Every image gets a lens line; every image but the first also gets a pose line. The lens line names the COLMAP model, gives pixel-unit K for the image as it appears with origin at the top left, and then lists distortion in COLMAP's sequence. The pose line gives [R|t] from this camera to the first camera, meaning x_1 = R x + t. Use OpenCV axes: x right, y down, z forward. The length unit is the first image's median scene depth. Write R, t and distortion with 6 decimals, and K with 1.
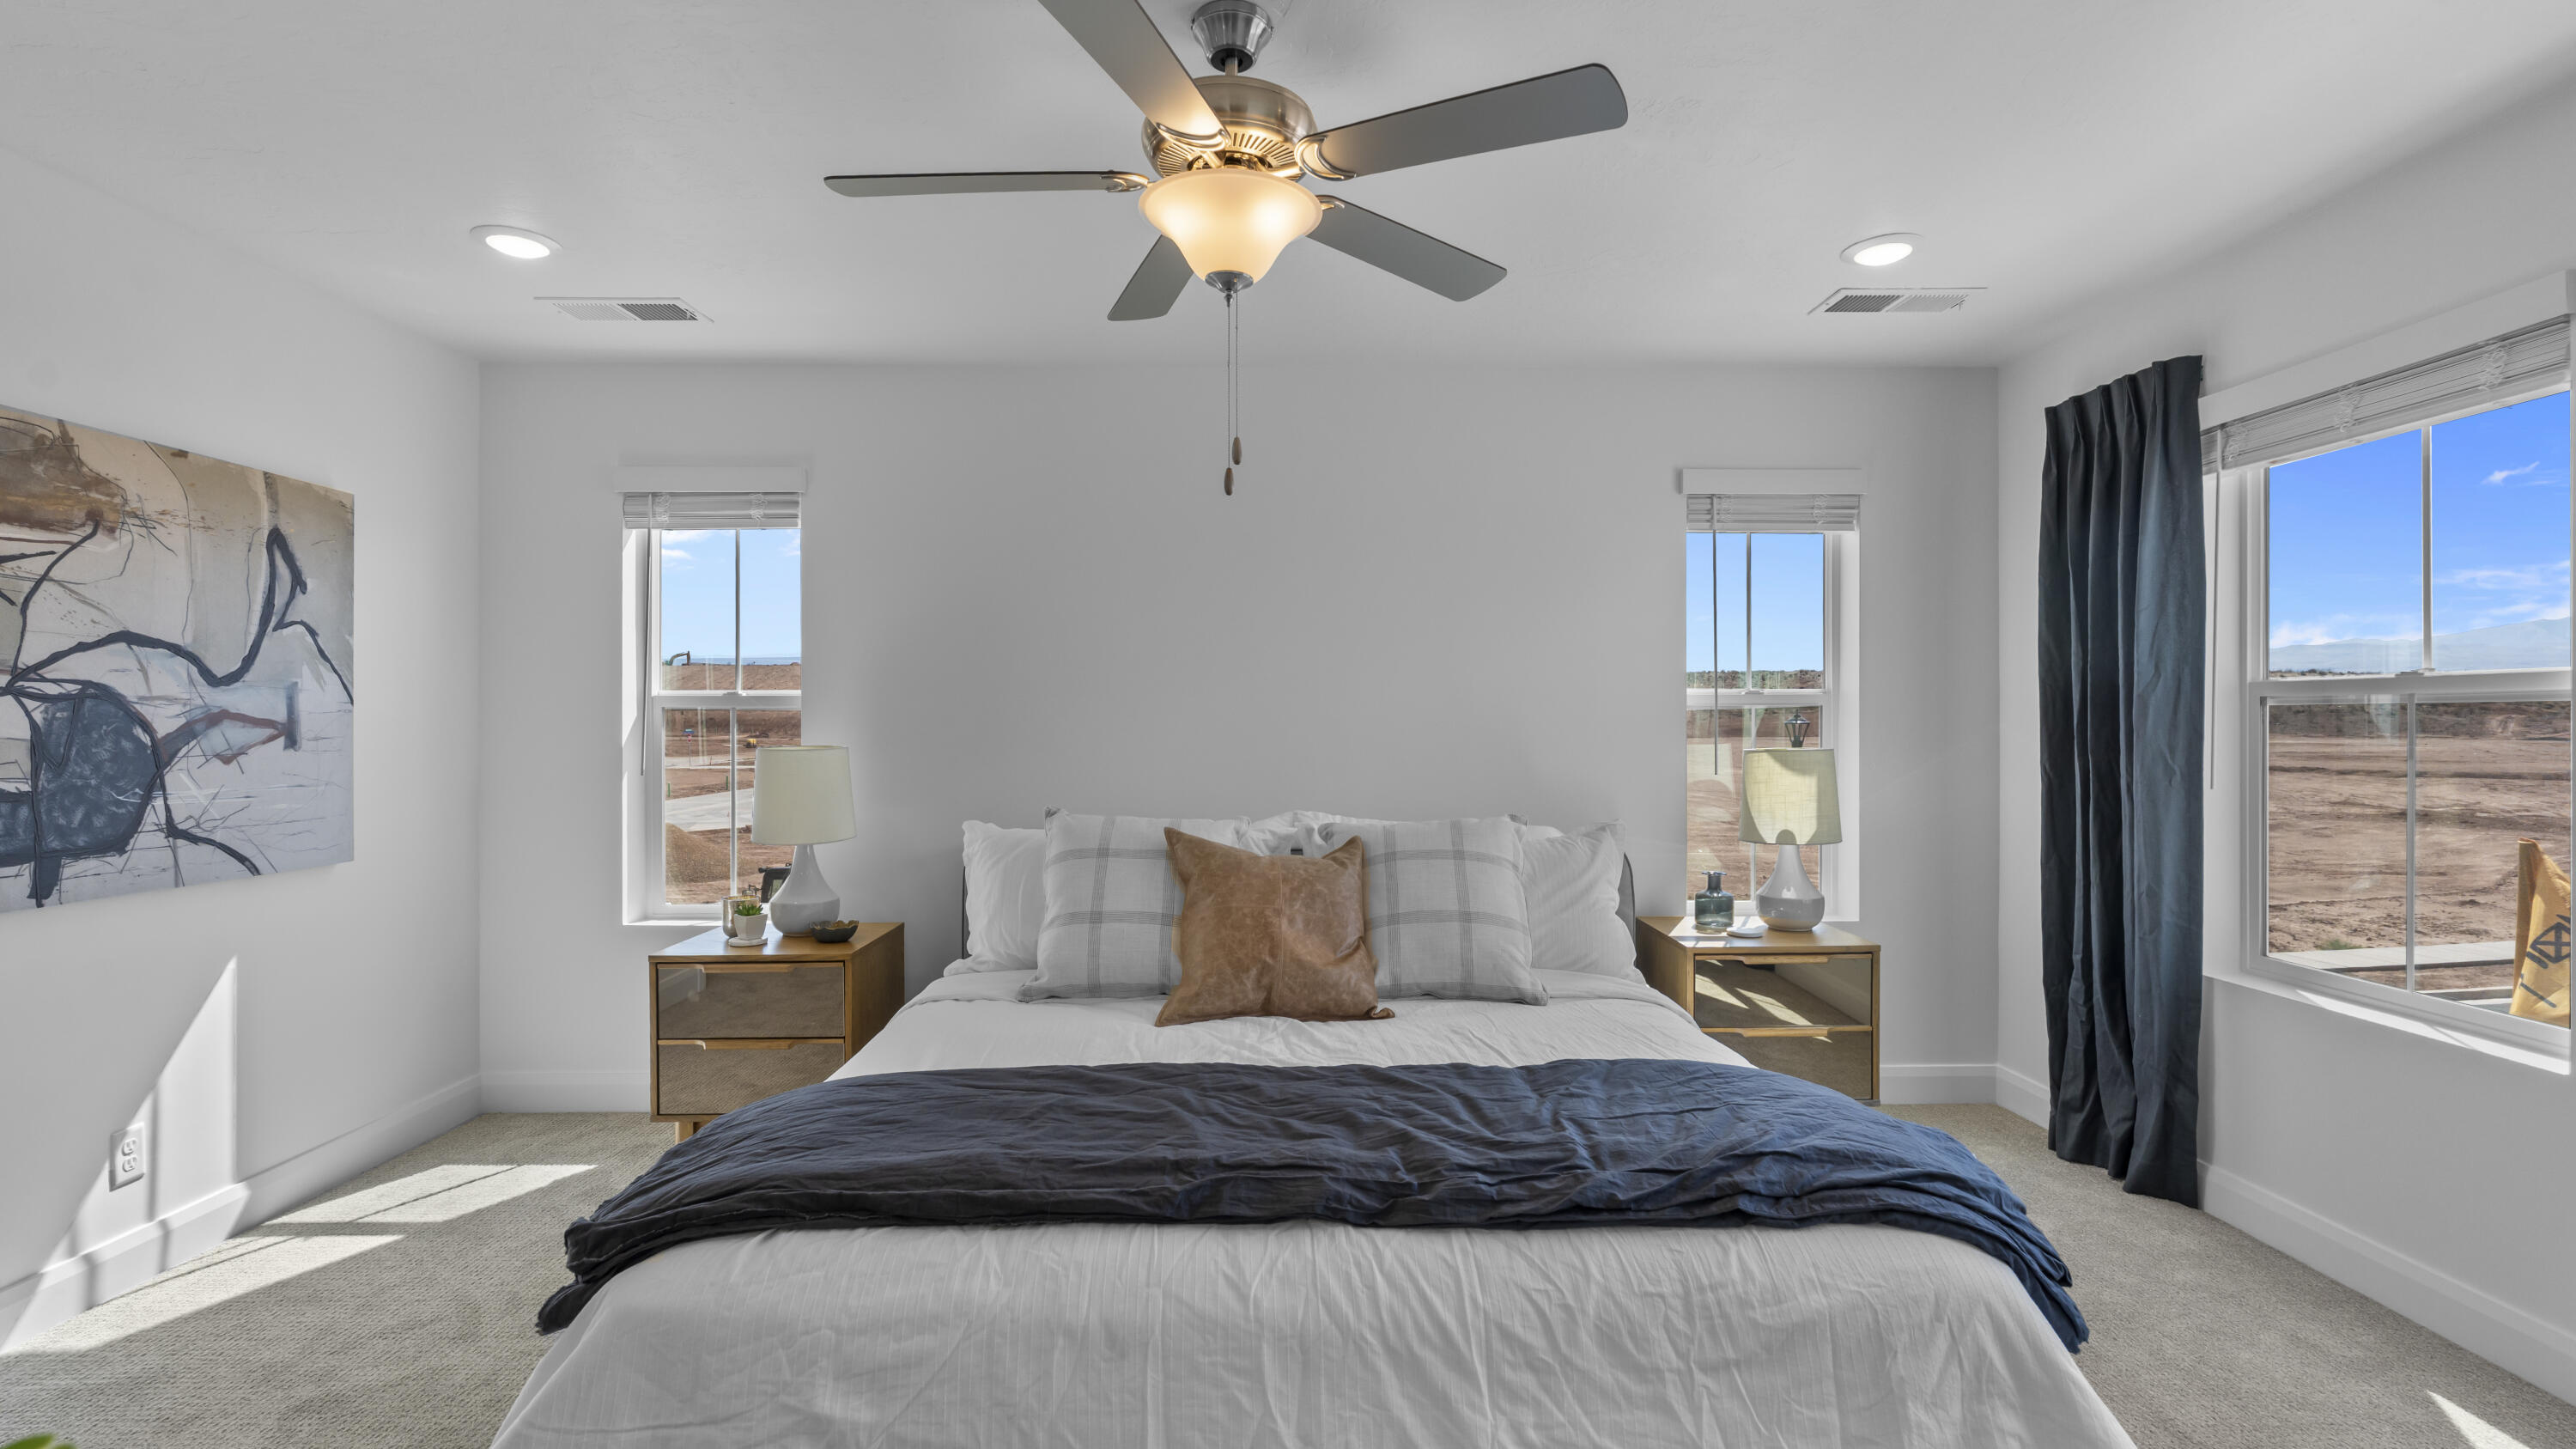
lens RADIAL K [[1134.1, 0, 1281.9], [0, 1134.1, 714.6], [0, 0, 1]] dist [-0.009243, 0.000713]
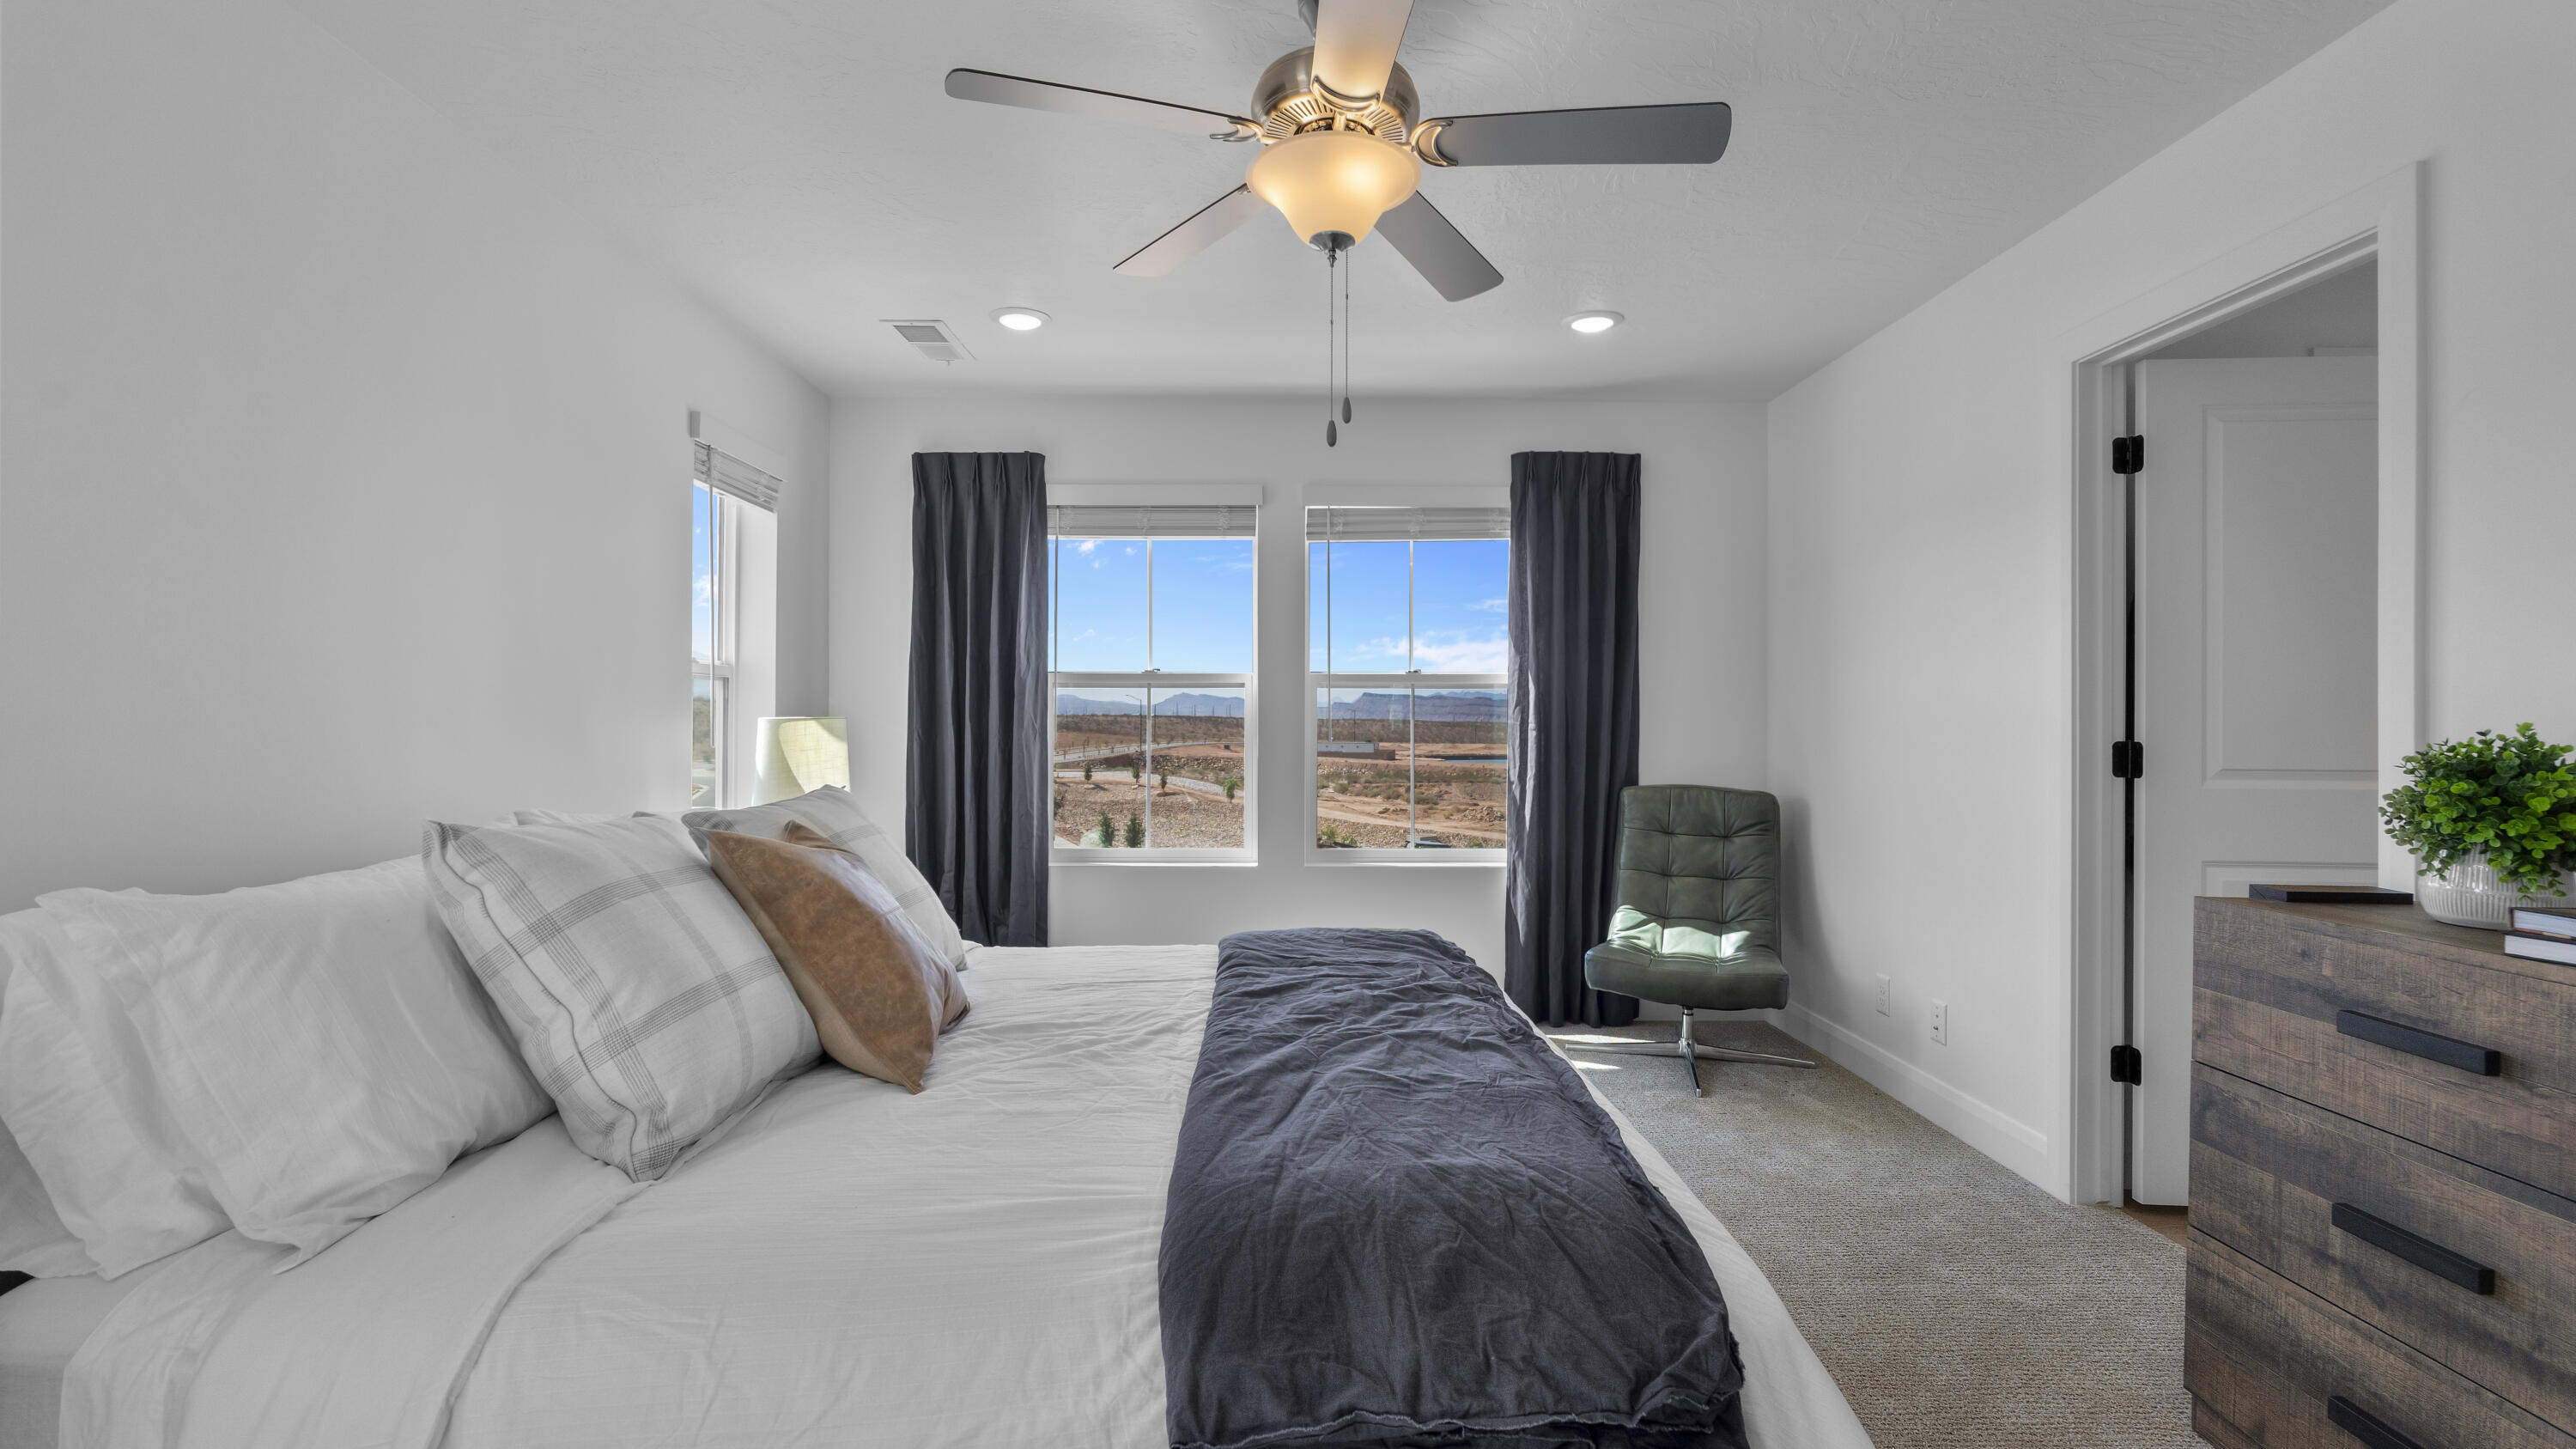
lens RADIAL K [[1134.1, 0, 1281.9], [0, 1134.1, 714.6], [0, 0, 1]] dist [-0.009243, 0.000713]
pose [[0.011491, 0.009120, 0.999892, -0.690958], [-0.006670, 0.999937, -0.009044, 0.039363], [-0.999912, -0.006565, 0.011551, 0.656835]]
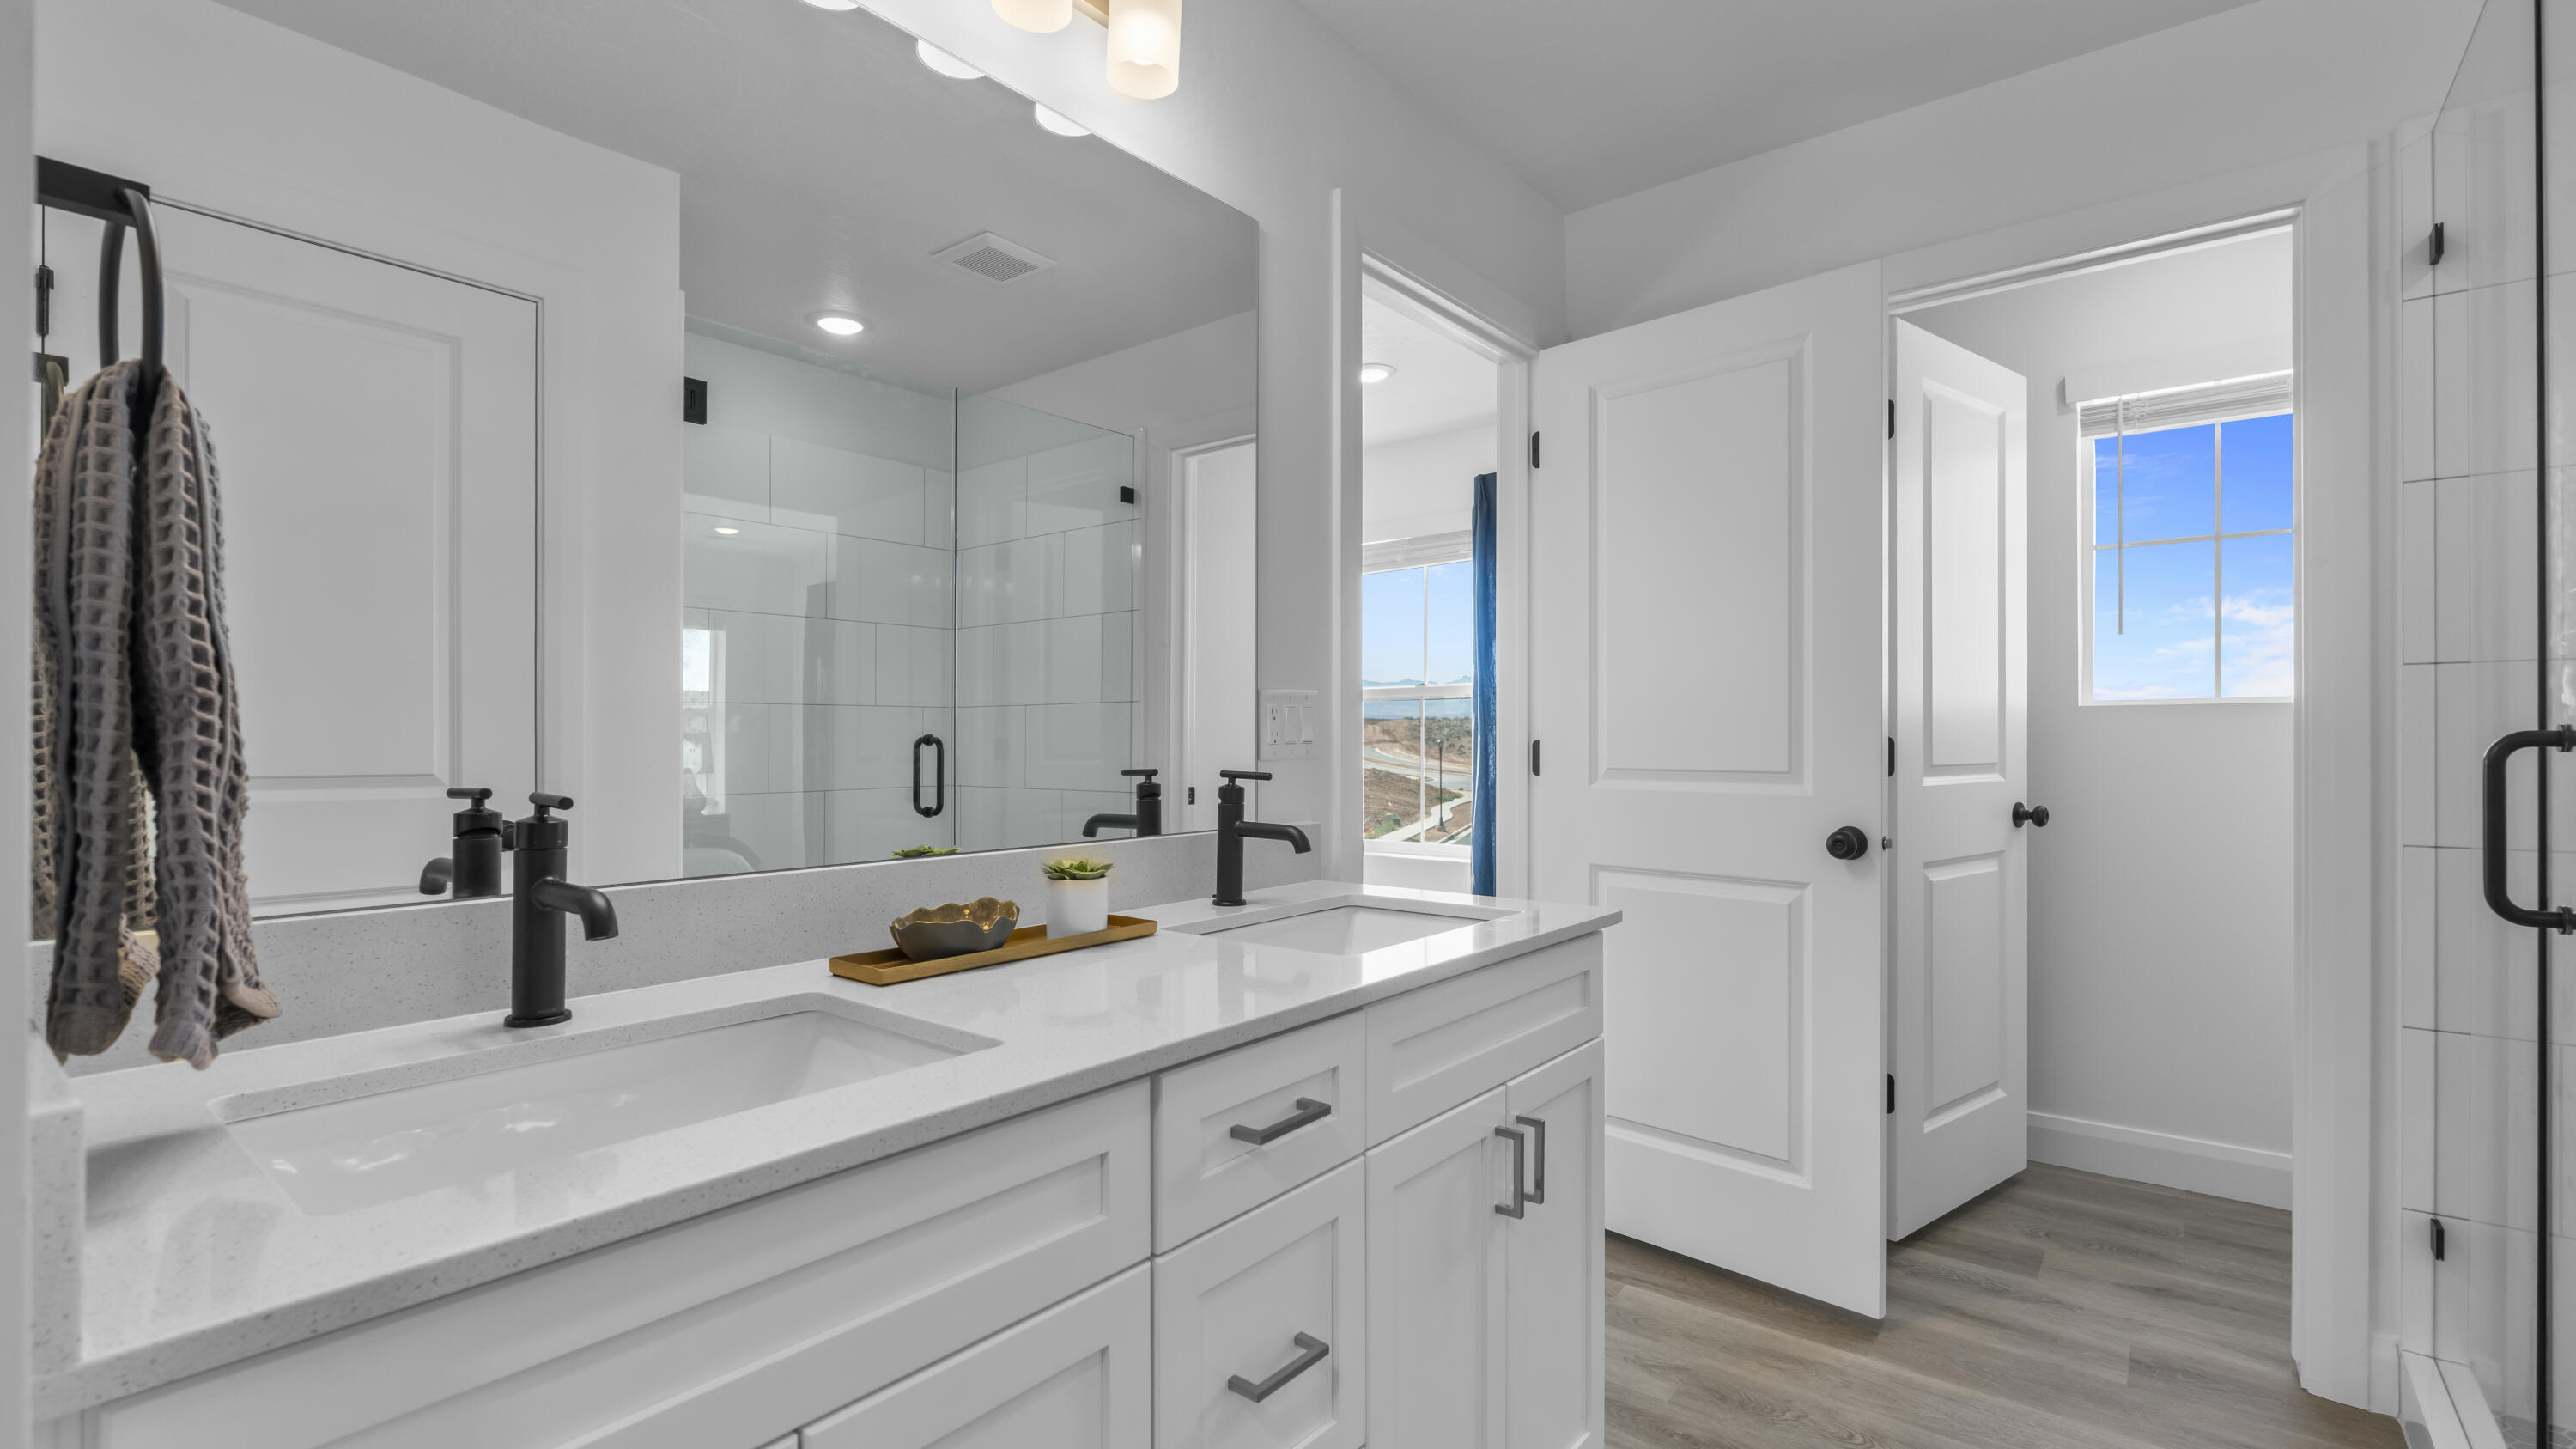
lens RADIAL K [[1126.5, 0, 1300.0], [0, 1126.5, 703.2], [0, 0, 1]] dist [-0.011442, 0.000251]
pose [[0.623955, 0.023123, 0.781118, -0.597860], [-0.000342, 0.999570, -0.029317, 0.045147], [-0.781460, 0.018026, 0.623694, -0.431056]]
